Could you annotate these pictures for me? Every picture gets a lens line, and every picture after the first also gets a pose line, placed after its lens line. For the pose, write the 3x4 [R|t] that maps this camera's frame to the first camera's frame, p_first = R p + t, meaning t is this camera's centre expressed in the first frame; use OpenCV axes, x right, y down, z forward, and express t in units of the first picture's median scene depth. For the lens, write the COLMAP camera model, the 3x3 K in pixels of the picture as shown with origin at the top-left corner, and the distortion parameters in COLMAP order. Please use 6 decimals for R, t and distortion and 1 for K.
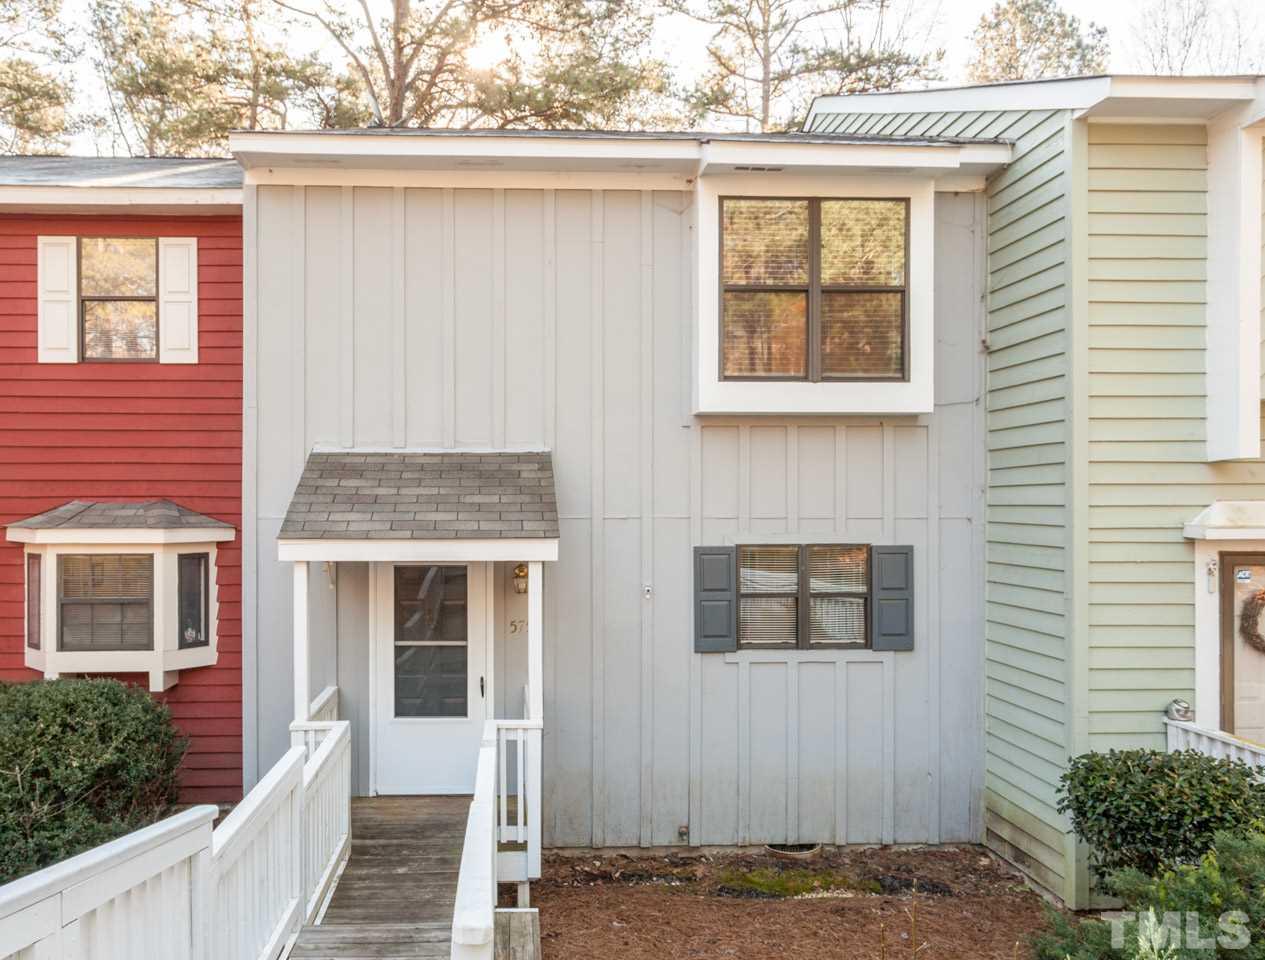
lens RADIAL K [[892.3, 0, 553.6], [0, 892.3, 513.7], [0, 0, 1]] dist [-0.001739, 0.002574]
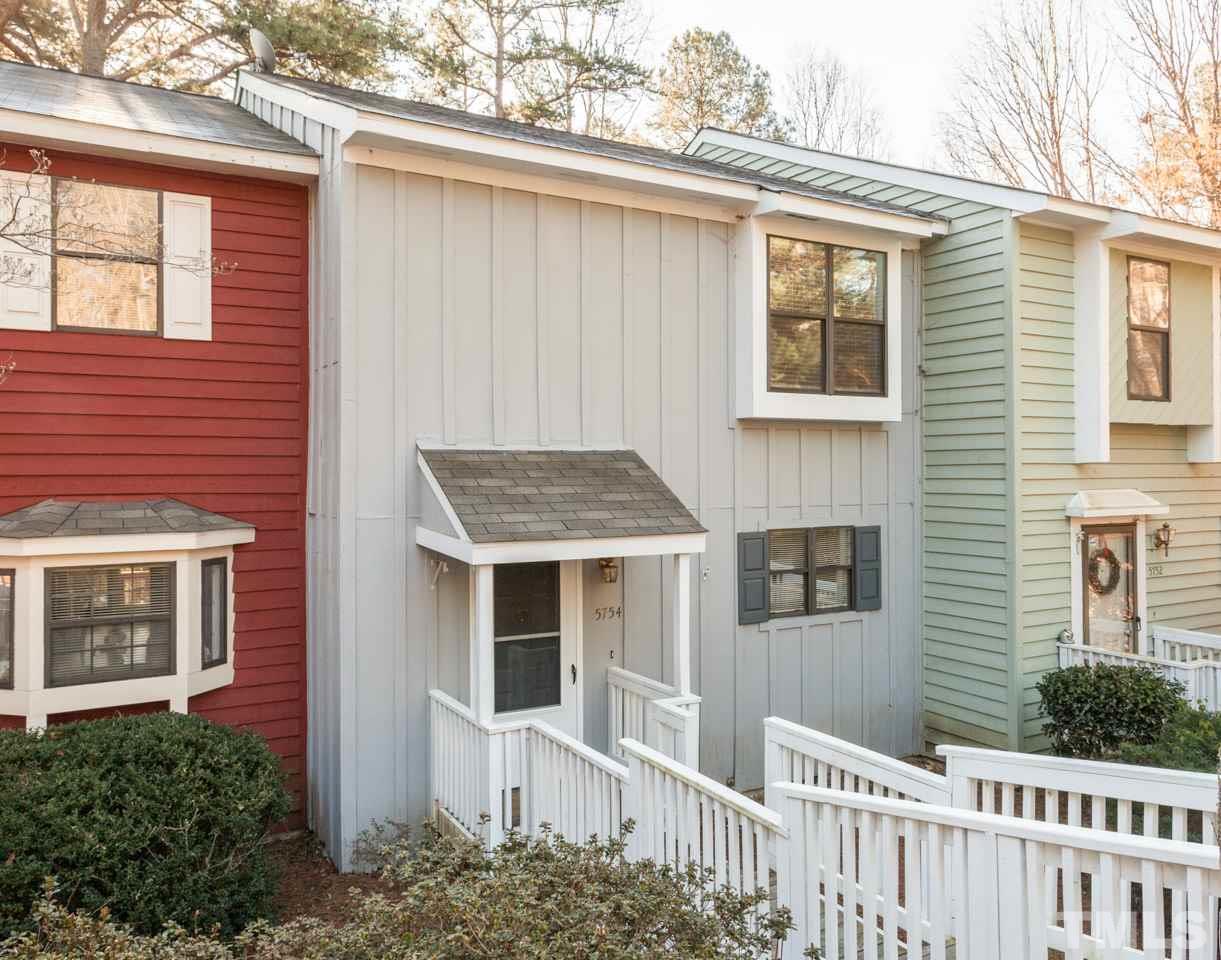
lens RADIAL K [[941.4, 0, 609.7], [0, 941.4, 474.6], [0, 0, 1]] dist [-0.005055, 0.002944]
pose [[0.882085, -0.006675, 0.471044, -0.560570], [0.008606, 0.999961, -0.001945, -0.037244], [-0.471012, 0.005770, 0.882108, 0.006219]]
